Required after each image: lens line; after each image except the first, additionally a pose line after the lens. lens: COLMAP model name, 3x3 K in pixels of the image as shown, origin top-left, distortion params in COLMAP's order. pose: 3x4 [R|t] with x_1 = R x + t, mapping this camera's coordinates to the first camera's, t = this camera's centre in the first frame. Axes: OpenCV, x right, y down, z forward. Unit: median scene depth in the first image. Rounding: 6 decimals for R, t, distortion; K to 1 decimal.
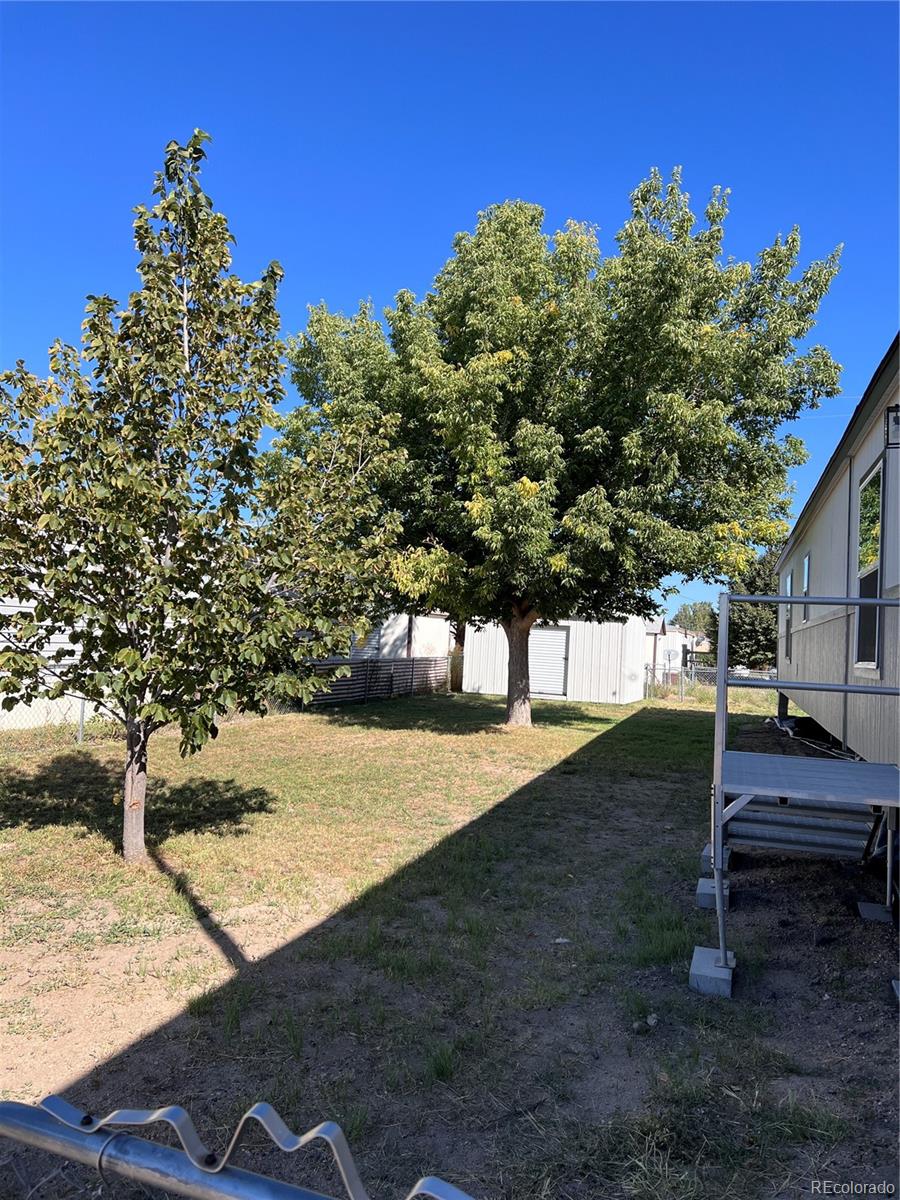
lens RADIAL K [[876.7, 0, 448.9], [0, 876.7, 599.7], [0, 0, 1]] dist [-0.001804, 0.002685]
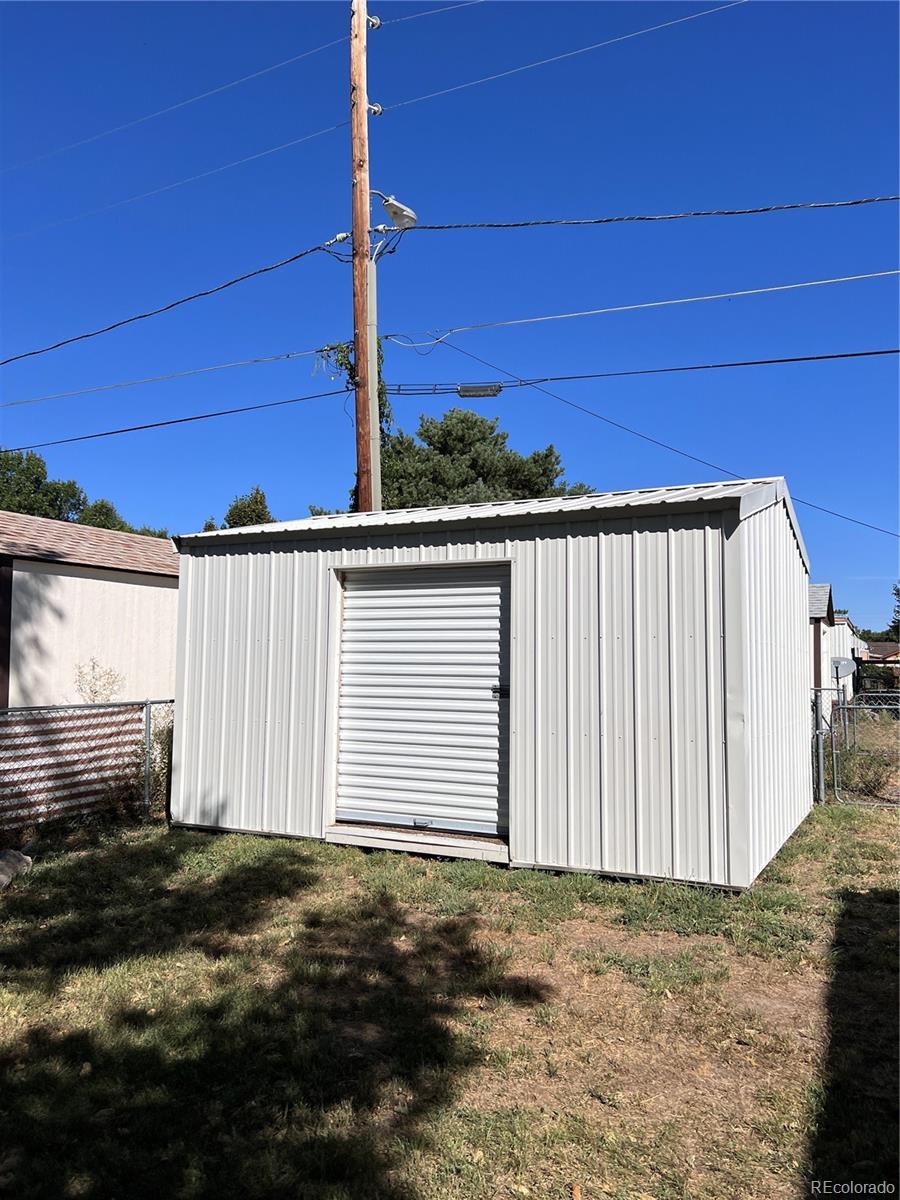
lens RADIAL K [[876.7, 0, 451.2], [0, 876.7, 600.0], [0, 0, 1]] dist [-0.001804, 0.002685]
pose [[0.987913, -0.061271, -0.142389, 0.153038], [0.055518, 0.997486, -0.044031, 0.049997], [0.144729, 0.035594, 0.988831, 0.729011]]
